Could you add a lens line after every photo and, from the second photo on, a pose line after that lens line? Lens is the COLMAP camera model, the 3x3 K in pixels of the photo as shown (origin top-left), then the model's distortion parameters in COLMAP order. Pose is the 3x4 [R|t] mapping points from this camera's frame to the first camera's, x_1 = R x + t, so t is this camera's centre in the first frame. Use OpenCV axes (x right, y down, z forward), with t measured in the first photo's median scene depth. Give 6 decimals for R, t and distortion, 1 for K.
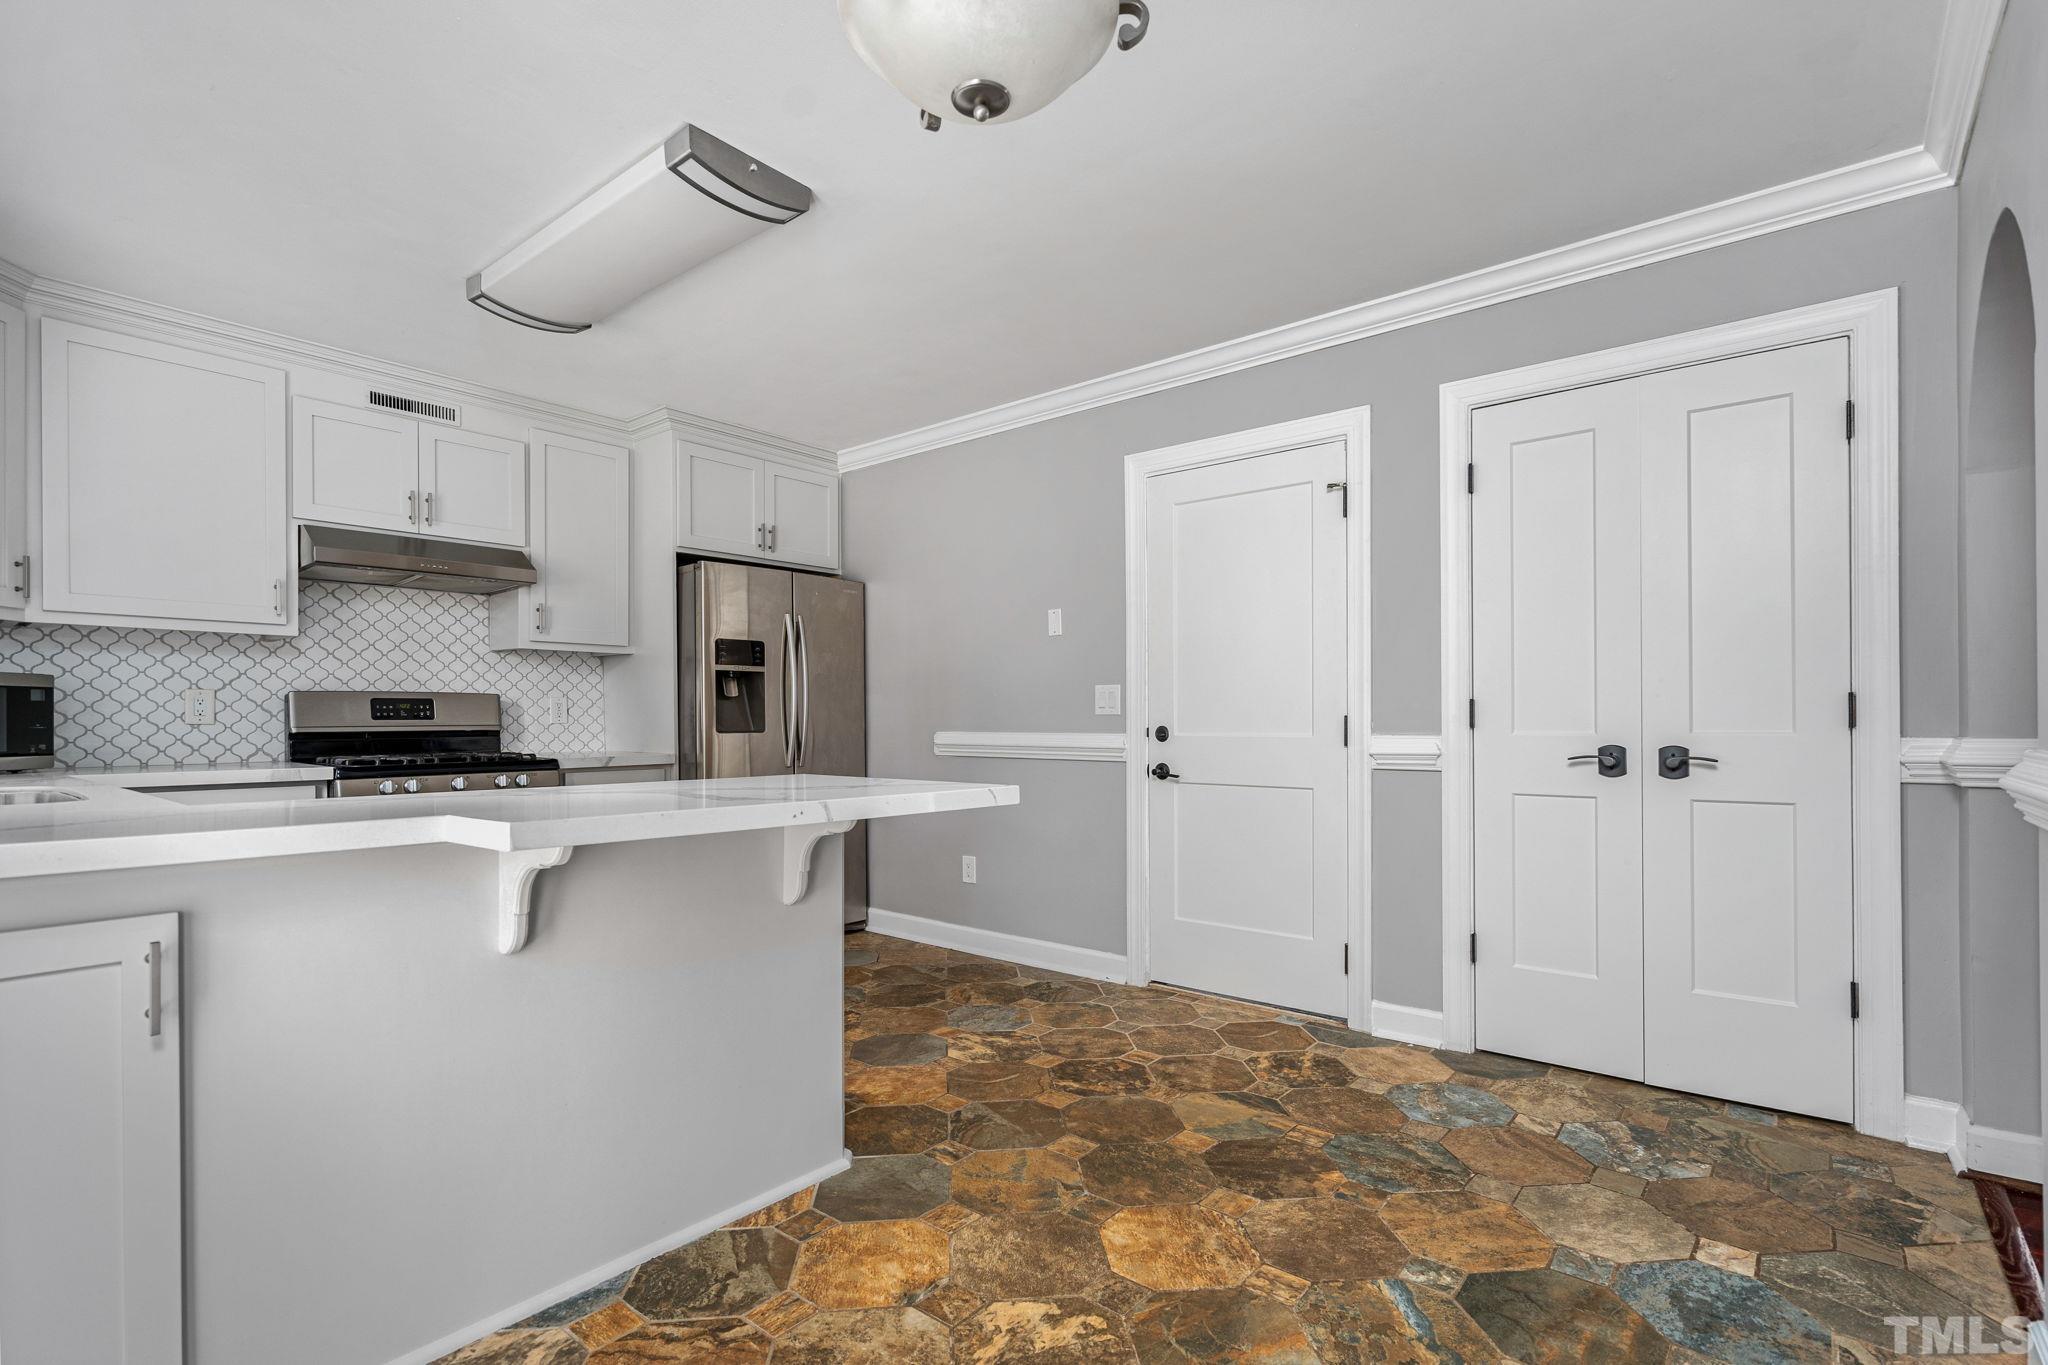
lens RADIAL K [[971.4, 0, 1040.9], [0, 971.4, 717.1], [0, 0, 1]] dist [-0.005908, 0.004307]
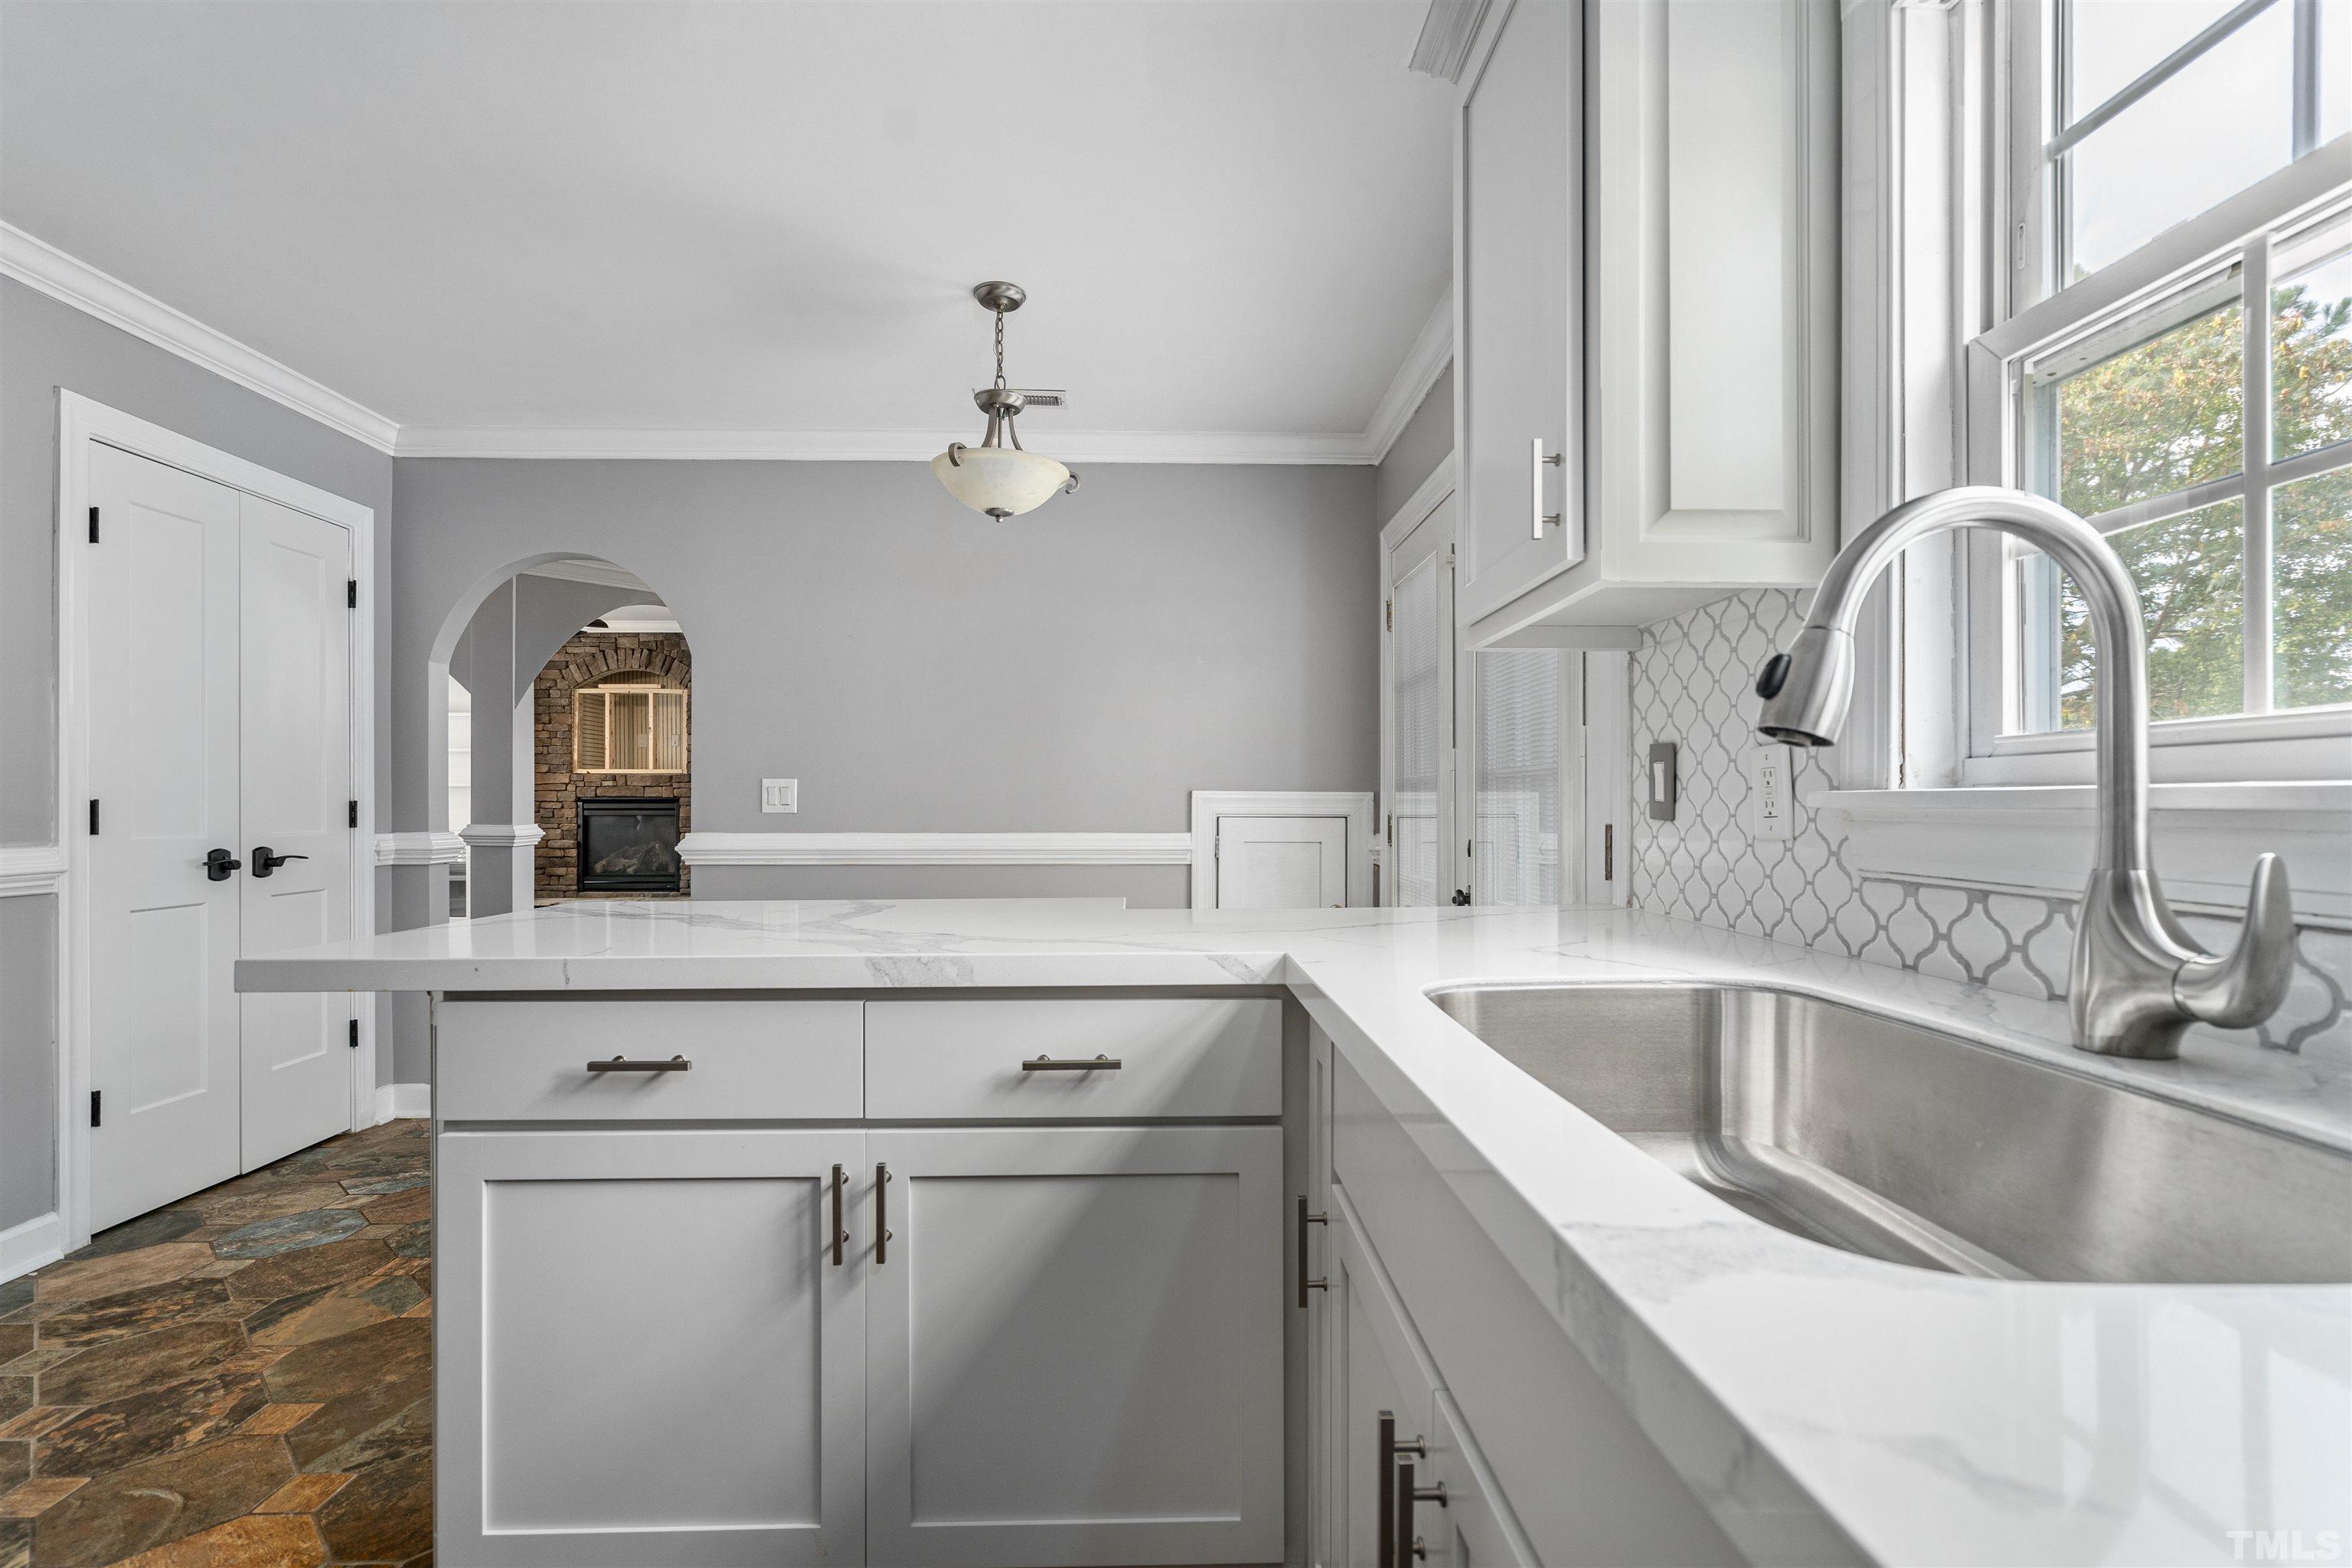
lens RADIAL K [[1115.6, 0, 1178.6], [0, 1115.6, 803.5], [0, 0, 1]] dist [-0.005908, 0.004307]
pose [[-0.663987, 0.006915, 0.747712, -0.913502], [0.003122, 0.999974, -0.006475, -0.007219], [-0.747737, -0.001964, -0.663992, 1.021603]]
